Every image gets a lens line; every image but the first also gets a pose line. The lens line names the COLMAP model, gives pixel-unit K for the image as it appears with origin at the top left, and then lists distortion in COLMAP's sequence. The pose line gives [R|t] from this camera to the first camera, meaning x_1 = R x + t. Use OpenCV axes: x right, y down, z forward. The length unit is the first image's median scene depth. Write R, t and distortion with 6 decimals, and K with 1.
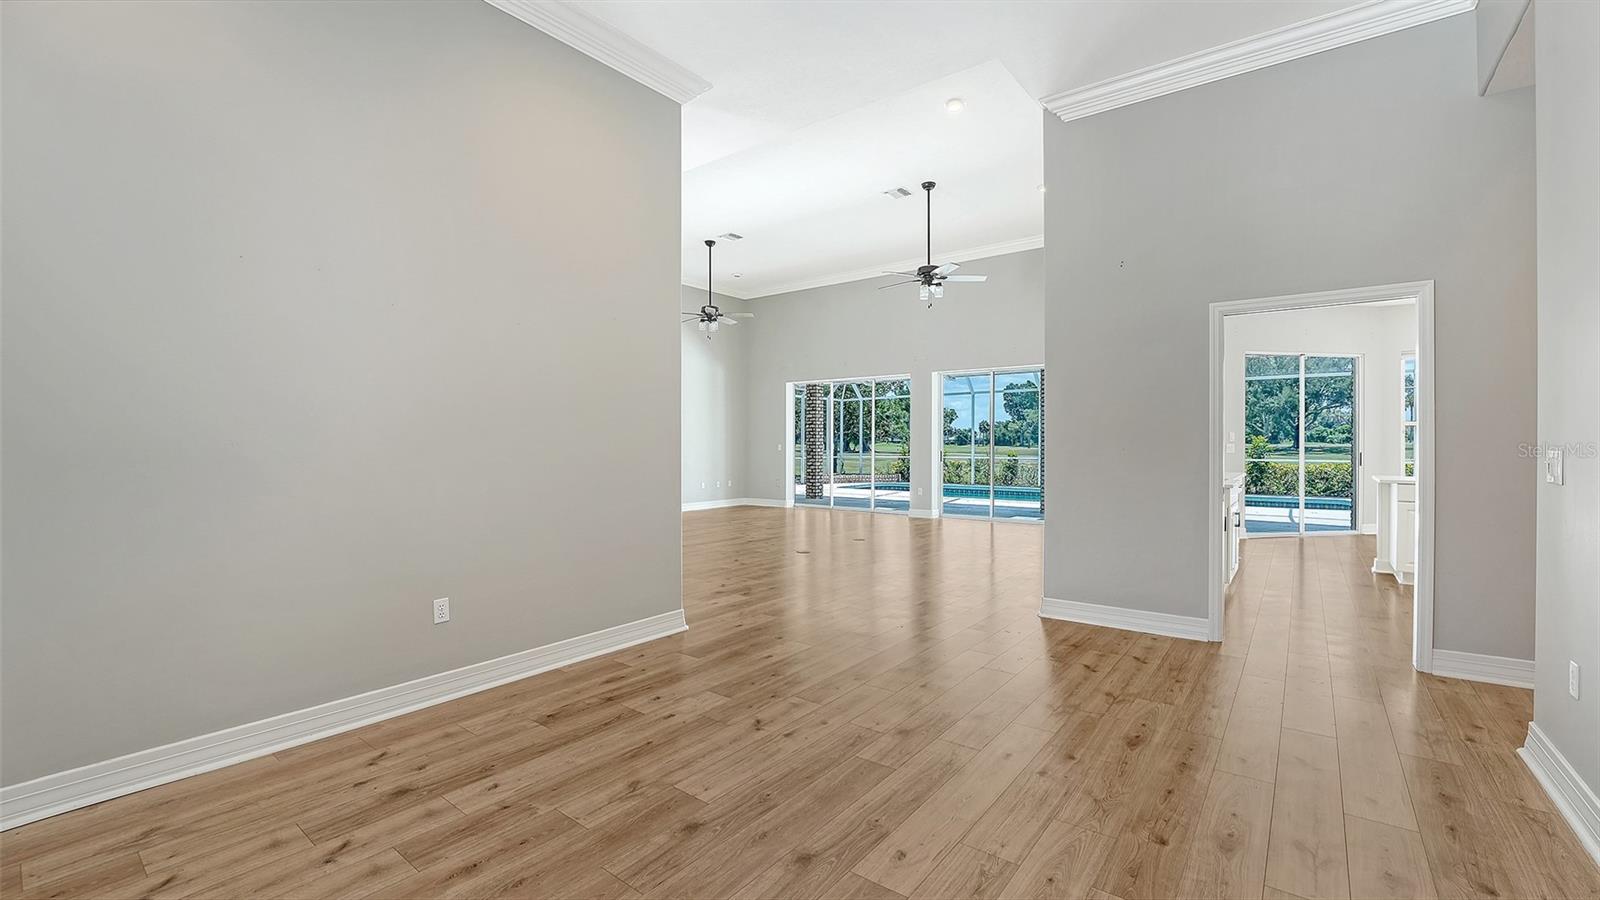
lens RADIAL K [[657.8, 0, 807.8], [0, 657.8, 457.4], [0, 0, 1]] dist [0.000173, 0.002592]
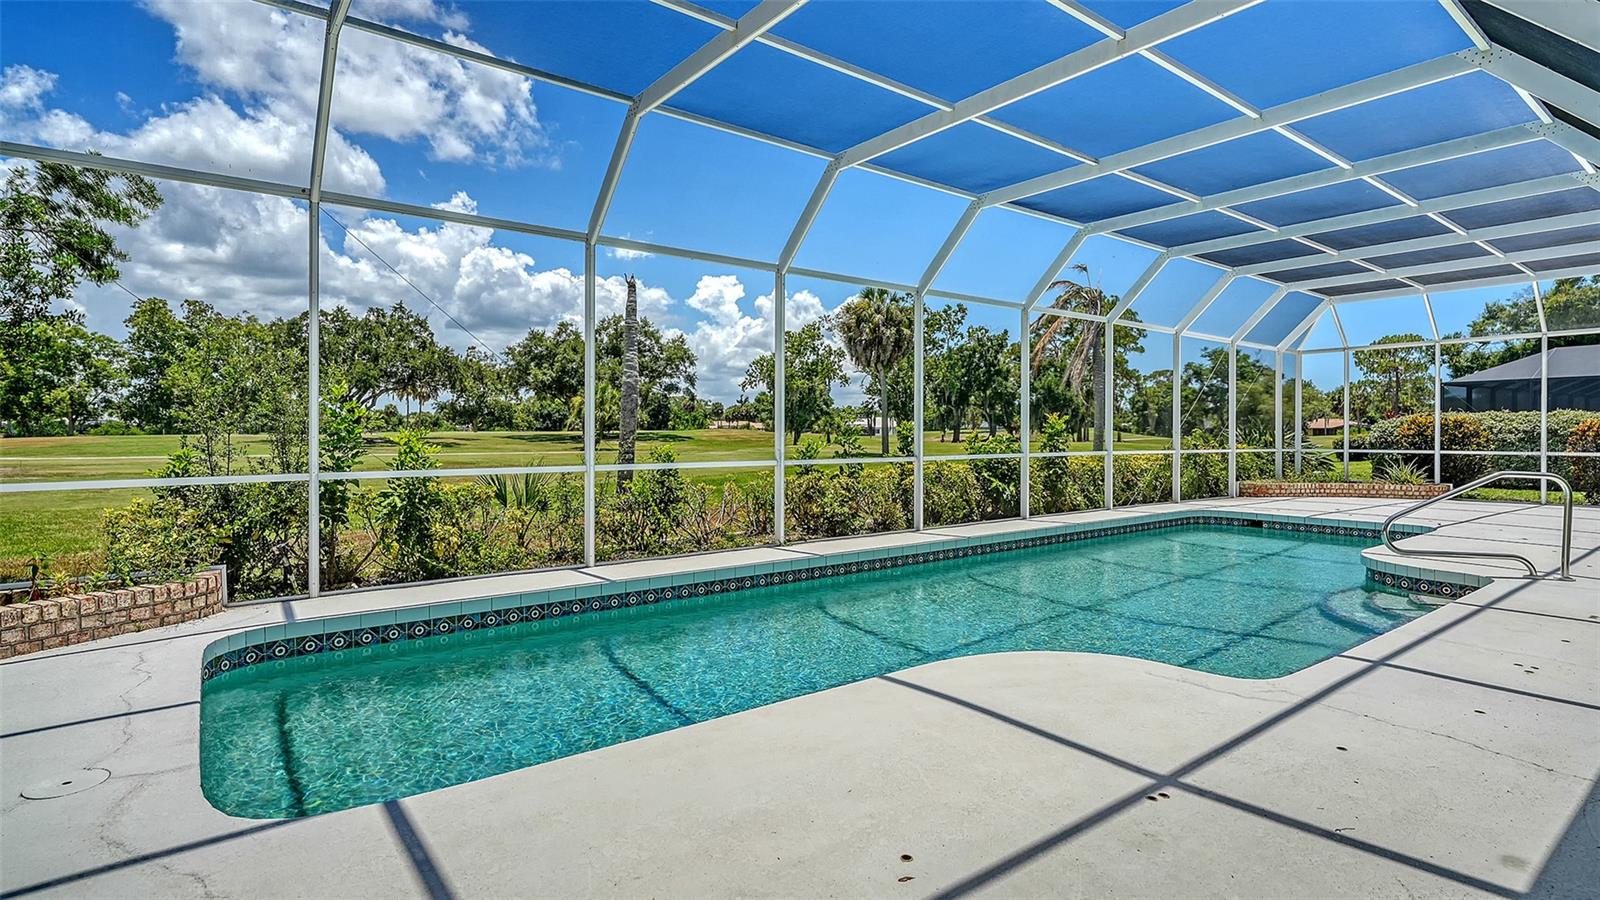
lens RADIAL K [[780.4, 0, 812.4], [0, 780.4, 443.6], [0, 0, 1]] dist [0.000316, 0.000585]
pose [[0.253497, -0.011564, 0.967267, -0.035226], [0.021869, 0.999741, 0.006221, -0.009609], [-0.967089, 0.019576, 0.253684, 0.726447]]
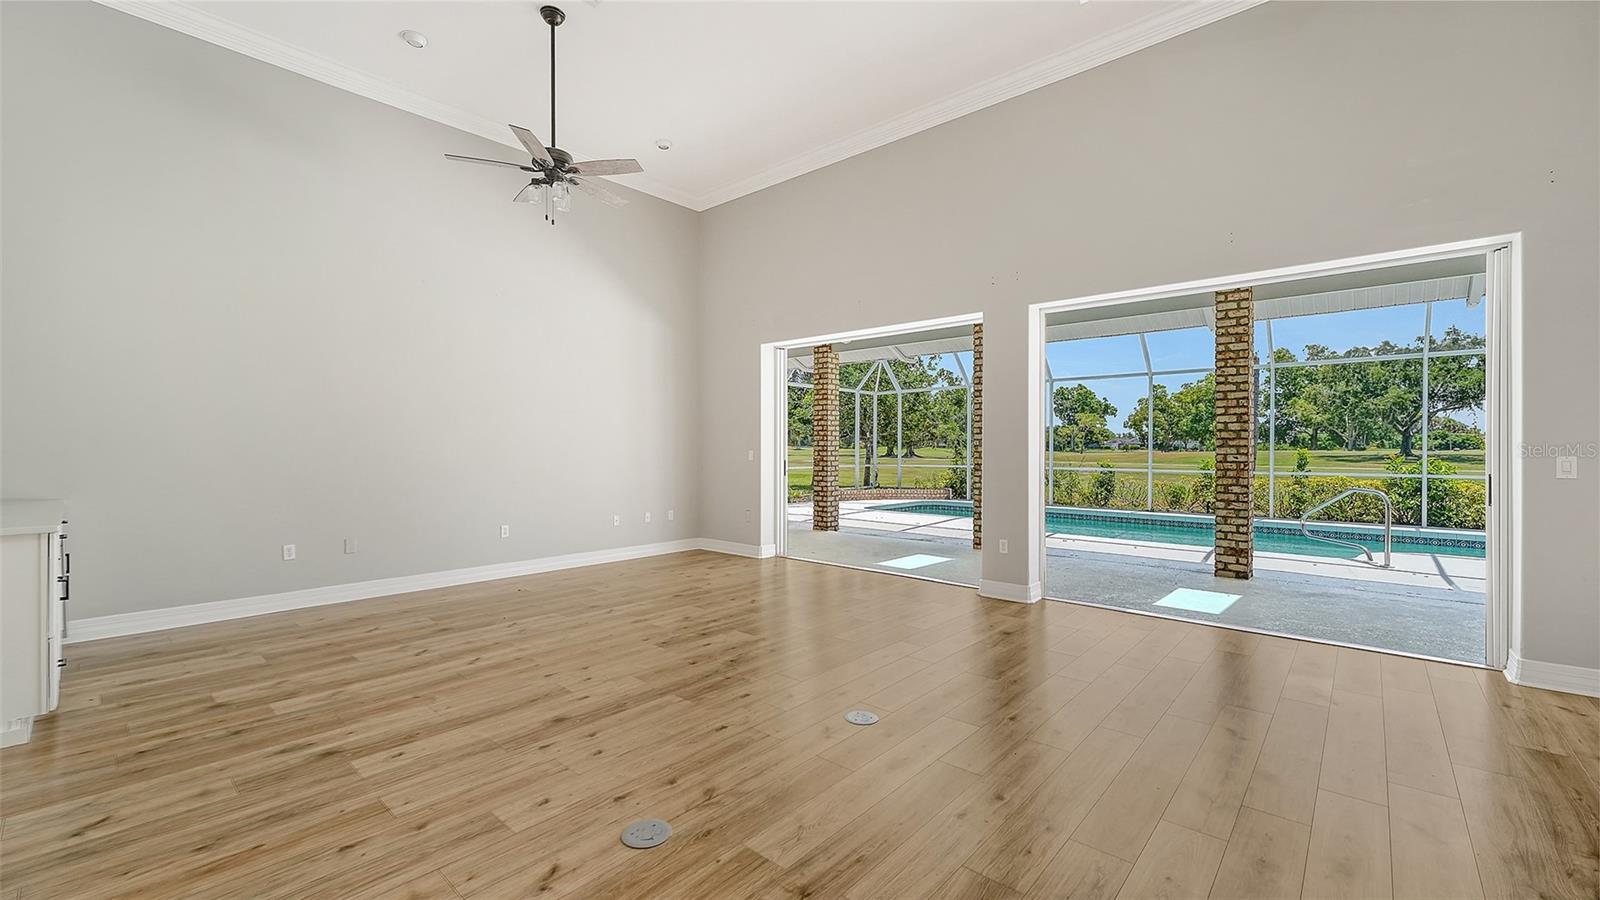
lens RADIAL K [[657.8, 0, 811.3], [0, 657.8, 449.4], [0, 0, 1]] dist [0.000173, 0.002592]
pose [[0.998062, 0.003508, -0.062121, 0.026713], [-0.004704, 0.999806, -0.019120, -0.005013], [0.062042, 0.019375, 0.997885, 0.228051]]
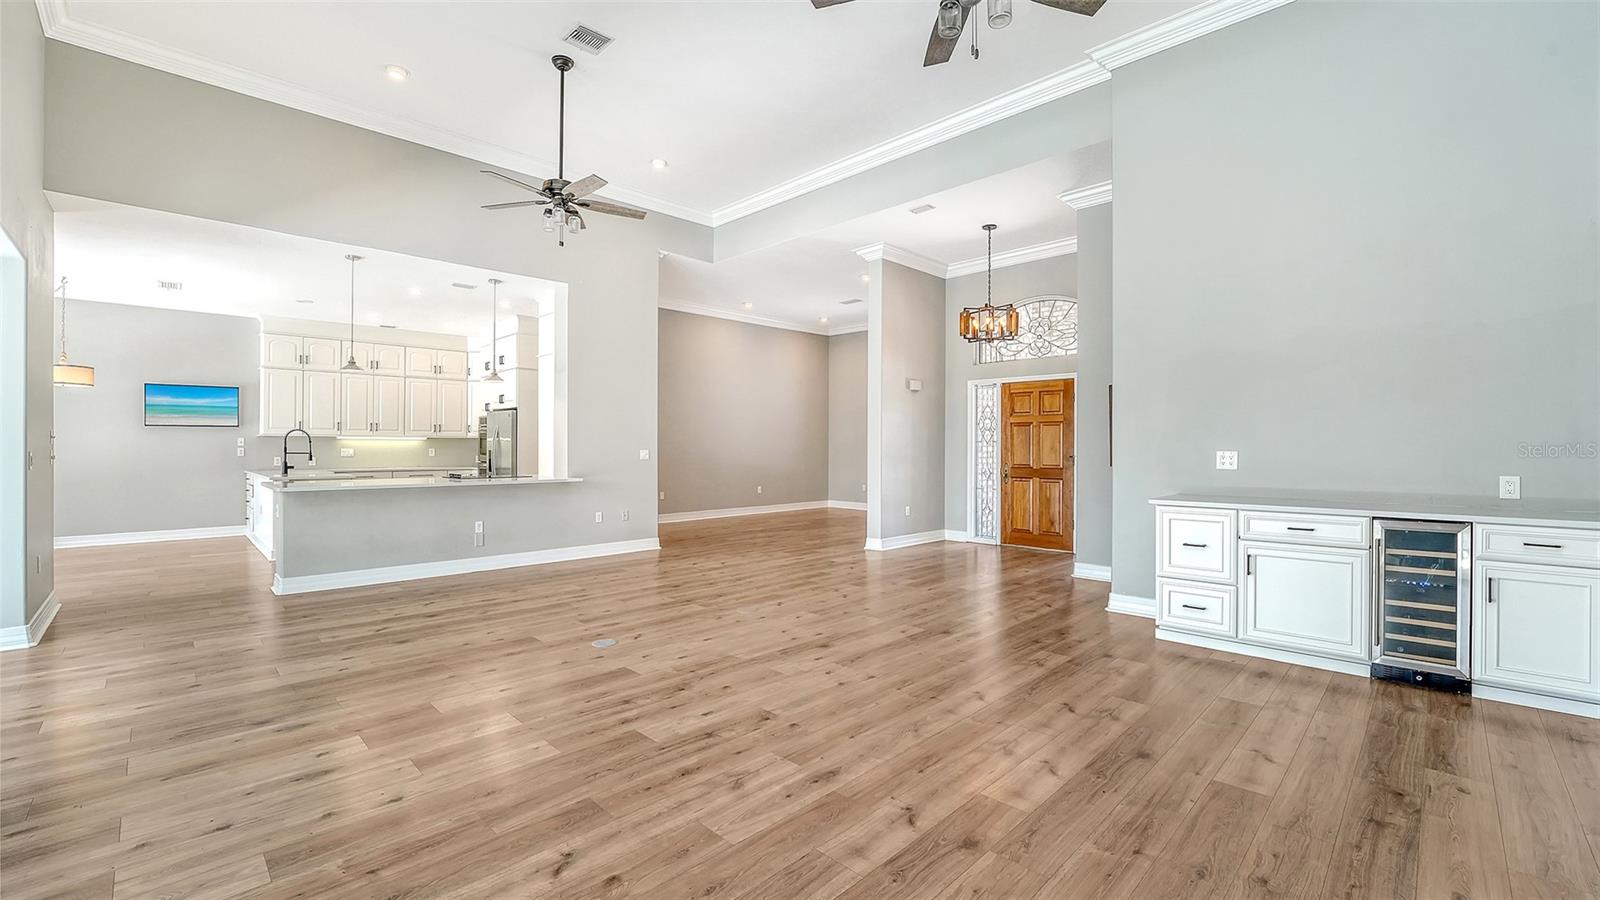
lens RADIAL K [[657.8, 0, 789.9], [0, 657.8, 436.0], [0, 0, 1]] dist [0.000173, 0.002592]
pose [[-0.988842, 0.004362, 0.148901, -0.044763], [0.005212, 0.999972, 0.005318, -0.010989], [-0.148874, 0.006034, -0.988838, 0.517289]]
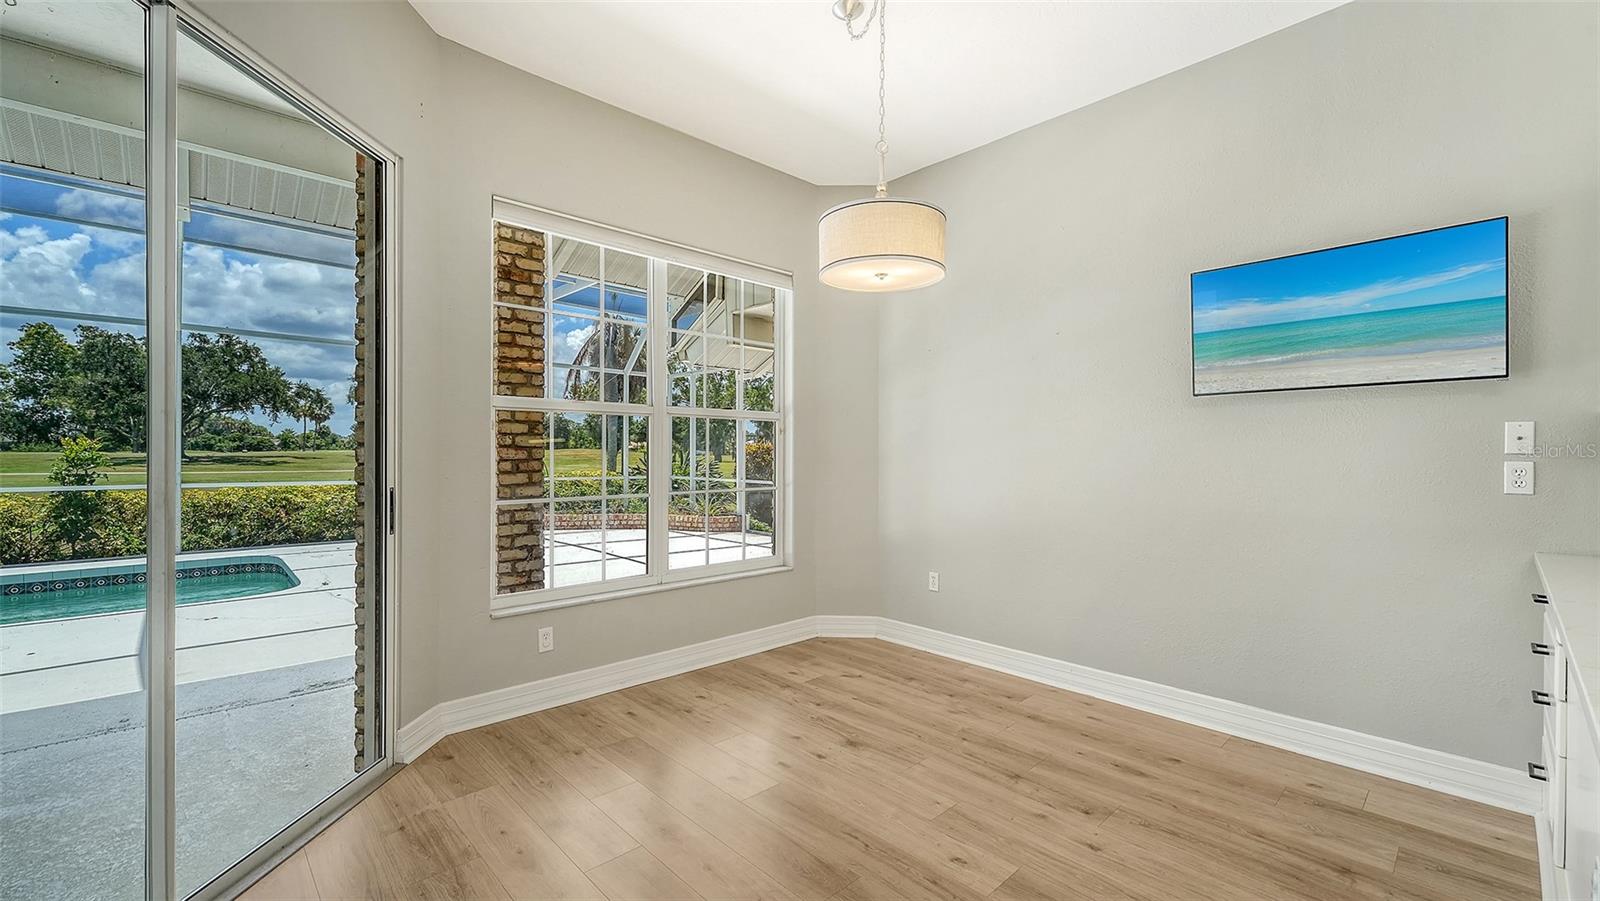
lens RADIAL K [[657.8, 0, 800.3], [0, 657.8, 449.3], [0, 0, 1]] dist [0.000173, 0.002592]
pose [[0.175813, 0.008135, 0.984390, 0.210726], [0.017203, 0.999788, -0.011335, -0.006059], [-0.984273, 0.018928, 0.175635, 0.276739]]
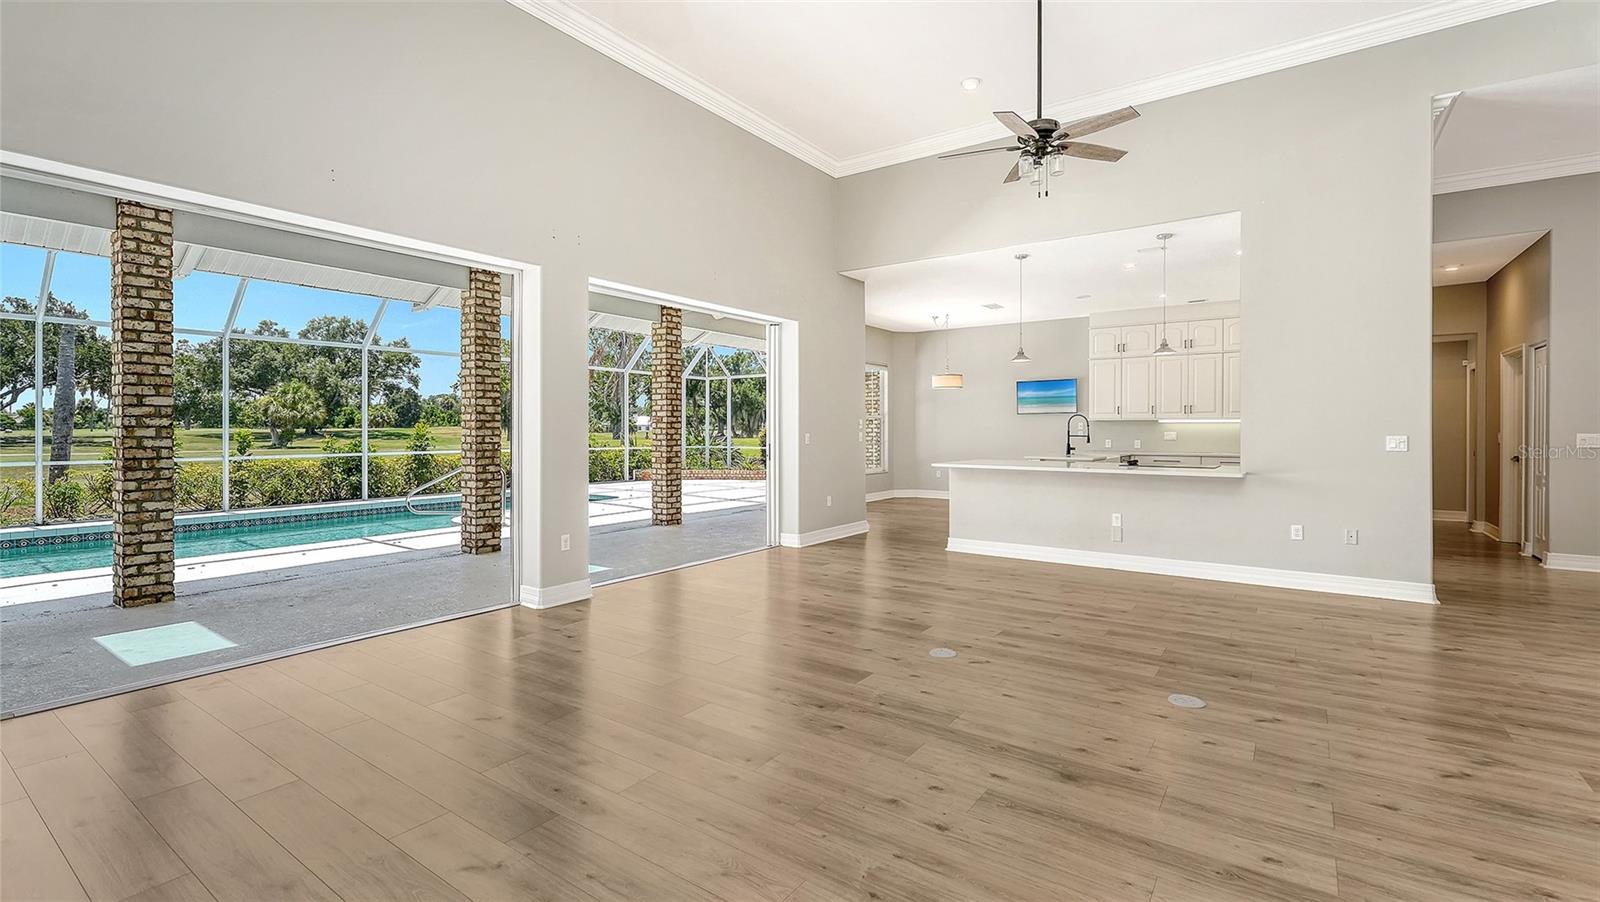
lens RADIAL K [[685.1, 0, 804.3], [0, 685.1, 424.8], [0, 0, 1]] dist [0.005854, -0.001564]
pose [[-0.038720, 0.008492, 0.999214, -0.128618], [0.022790, 0.999711, -0.007614, -0.008523], [-0.998990, 0.022477, -0.038902, 0.391687]]
